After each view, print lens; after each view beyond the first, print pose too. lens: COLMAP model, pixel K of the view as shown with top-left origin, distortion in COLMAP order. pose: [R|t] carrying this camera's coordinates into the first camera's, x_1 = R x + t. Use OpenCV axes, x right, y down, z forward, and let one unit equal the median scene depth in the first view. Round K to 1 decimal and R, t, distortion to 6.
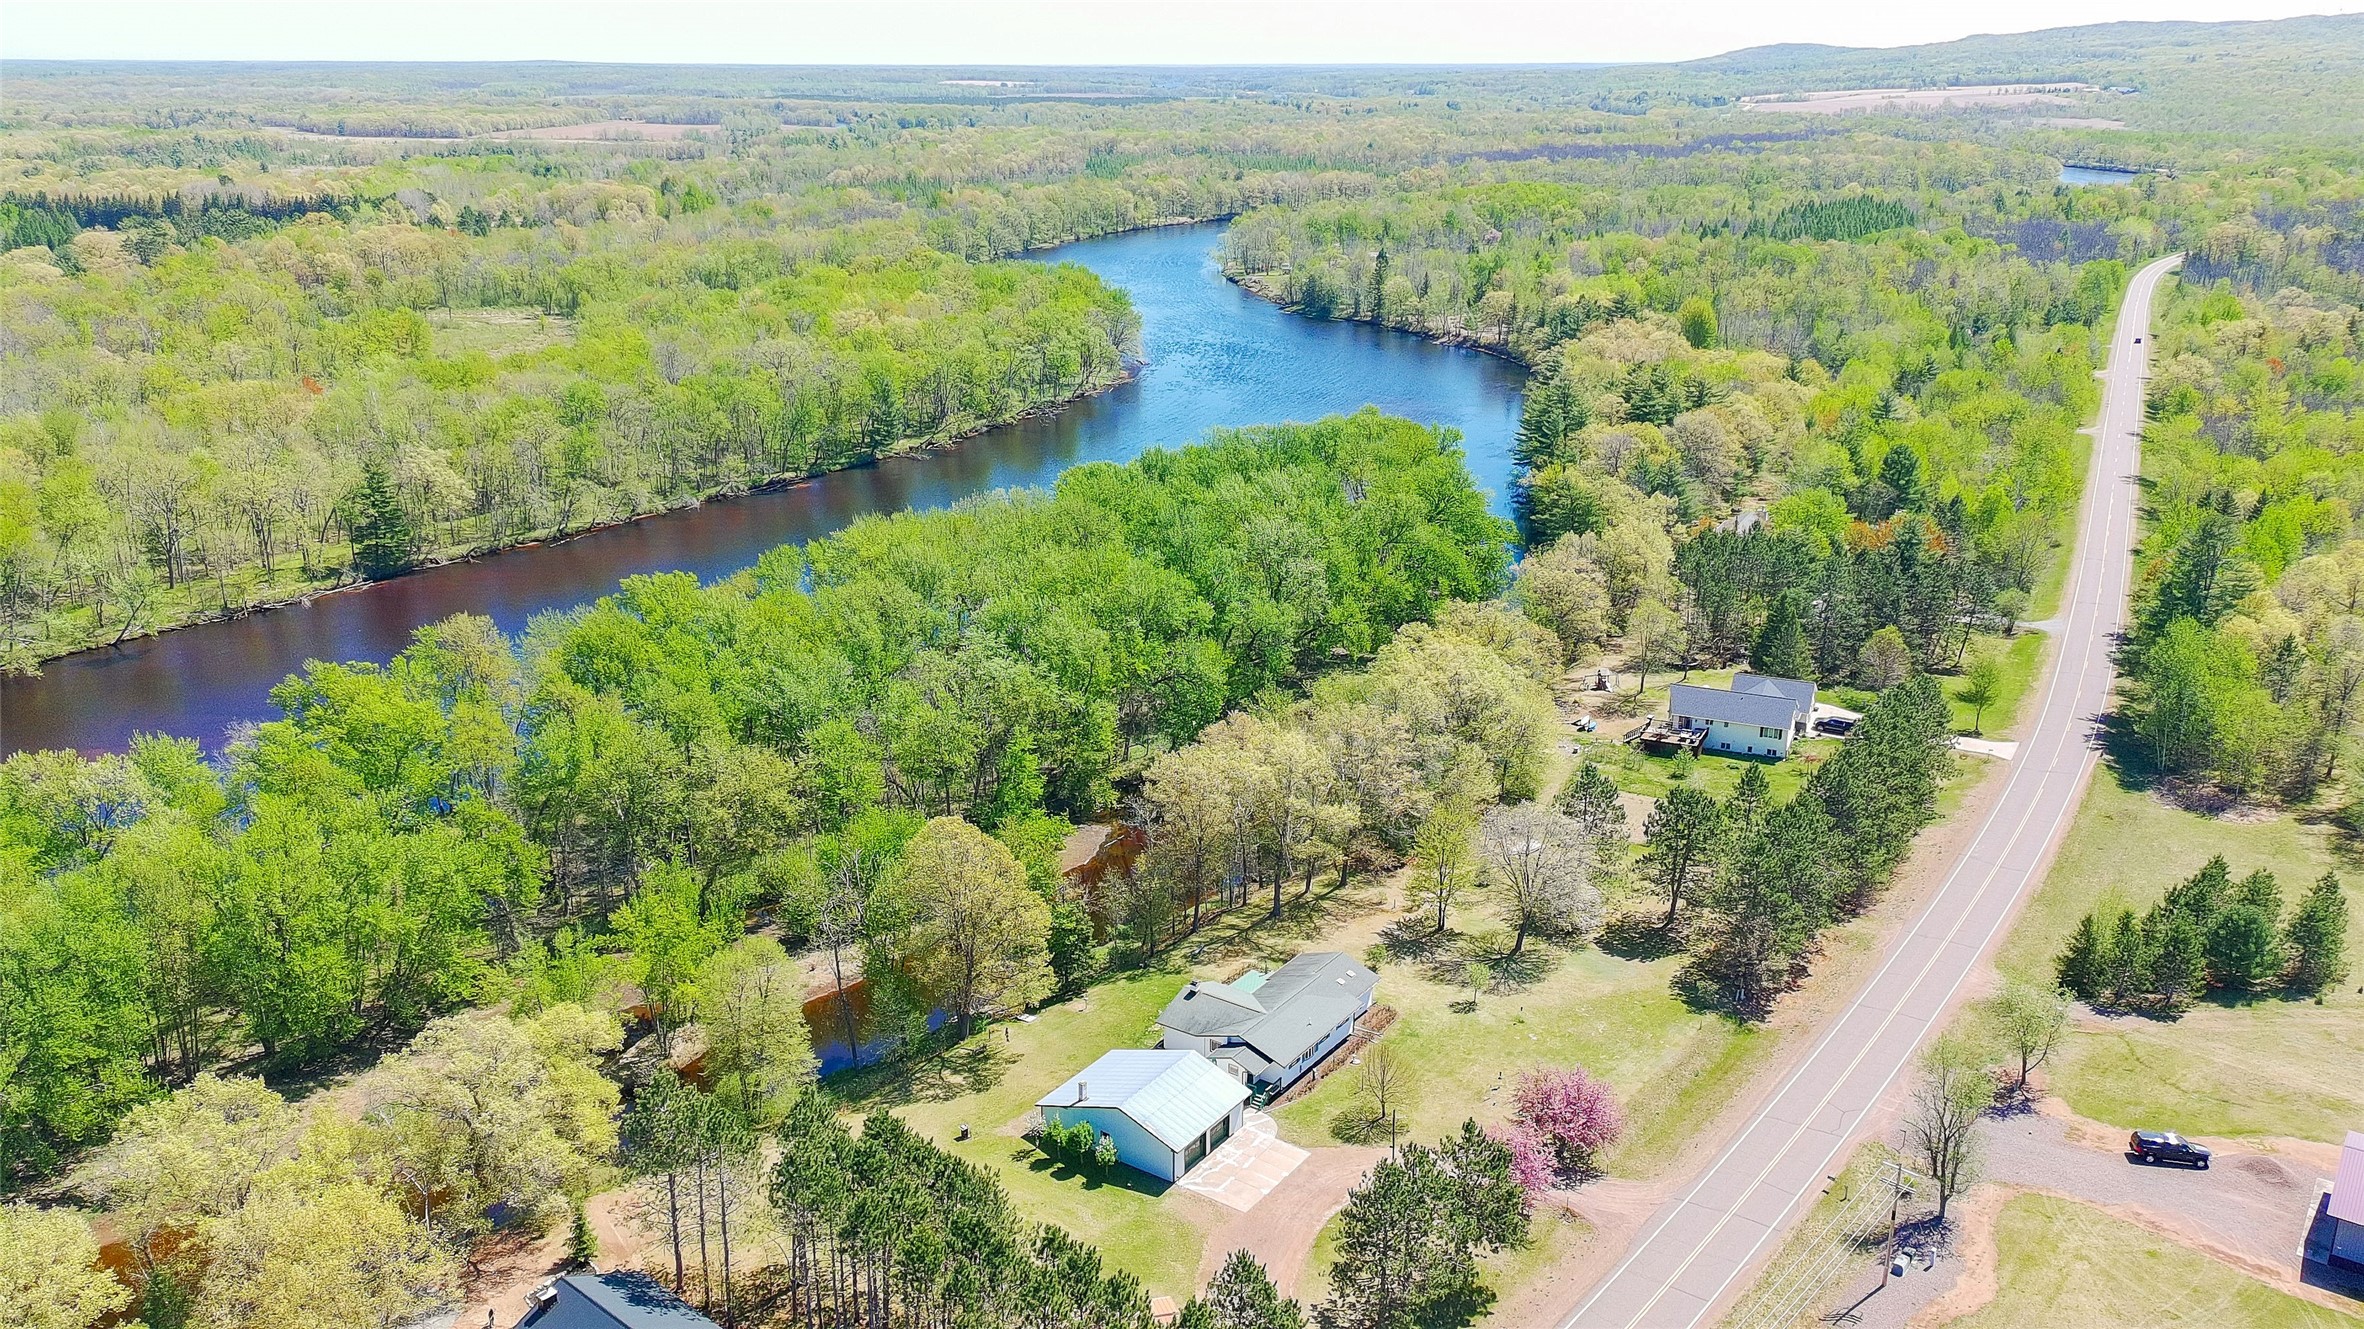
lens RADIAL K [[1813.0, 0, 1182.0], [0, 1813.0, 664.5], [0, 0, 1]] dist [0.064535, -0.052308]
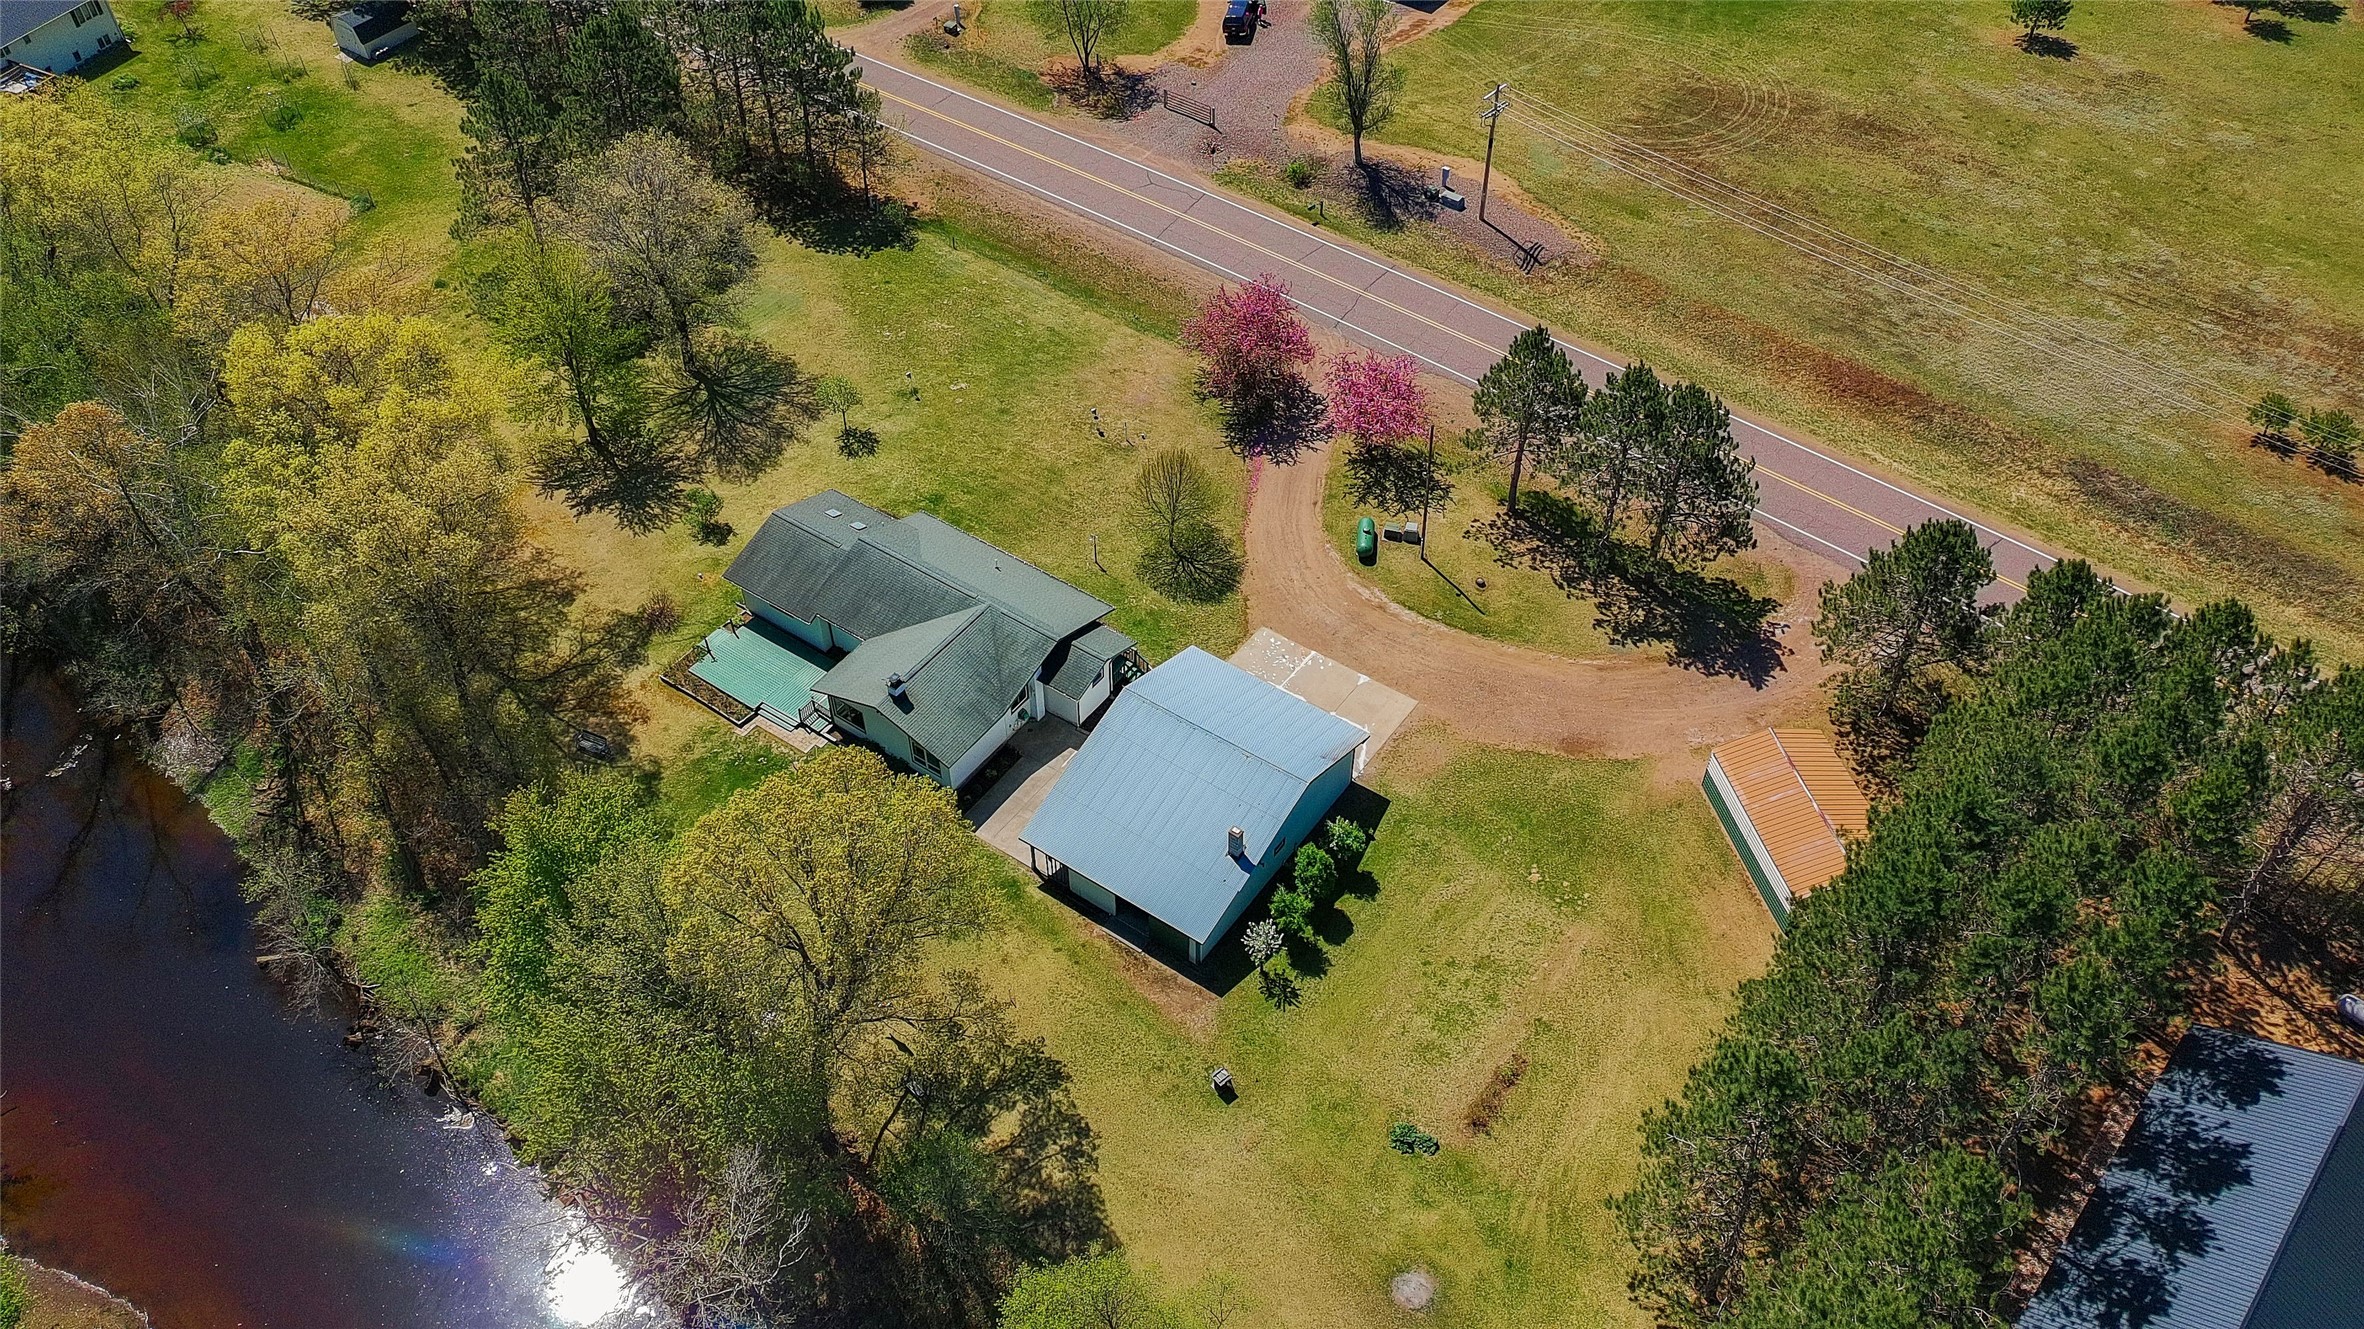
lens RADIAL K [[1813.0, 0, 1182.0], [0, 1813.0, 664.5], [0, 0, 1]] dist [0.064535, -0.052308]
pose [[0.012241, -0.727339, 0.686169, -0.321530], [0.322699, 0.652376, 0.685763, -0.155888], [-0.946422, 0.213032, 0.242698, 0.692855]]
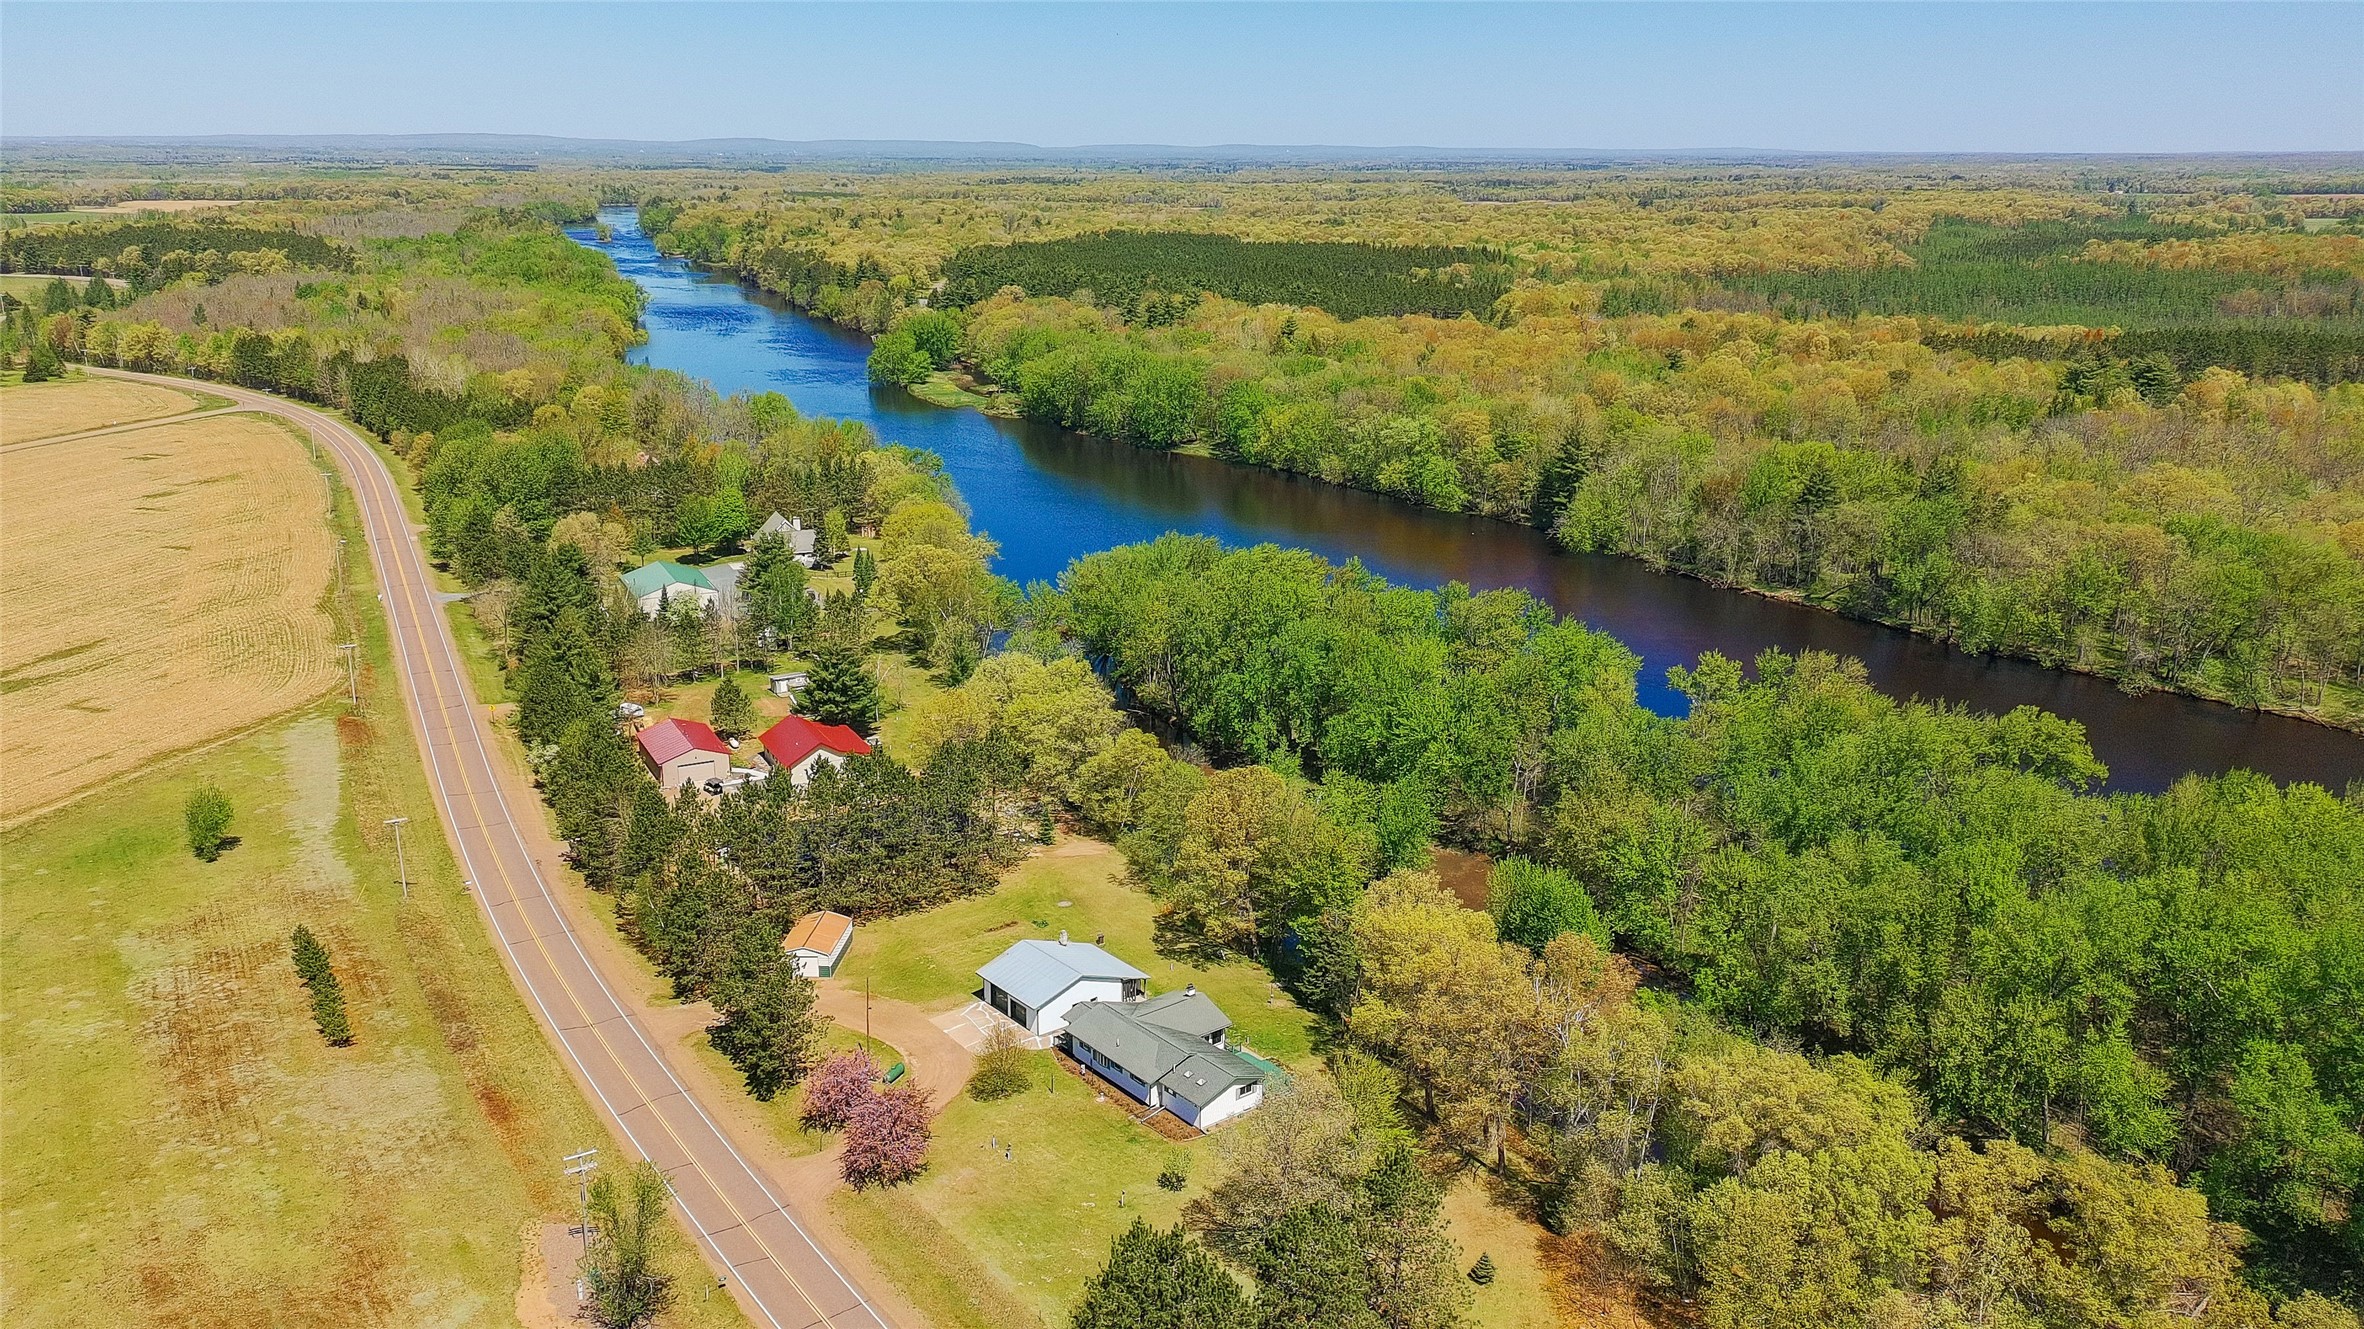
lens RADIAL K [[1813.0, 0, 1182.0], [0, 1813.0, 664.5], [0, 0, 1]] dist [0.064535, -0.052308]
pose [[-0.285784, 0.259005, -0.922629, 0.858697], [-0.302544, 0.889156, 0.343321, -0.329853], [0.909282, 0.377252, -0.175746, 0.987073]]
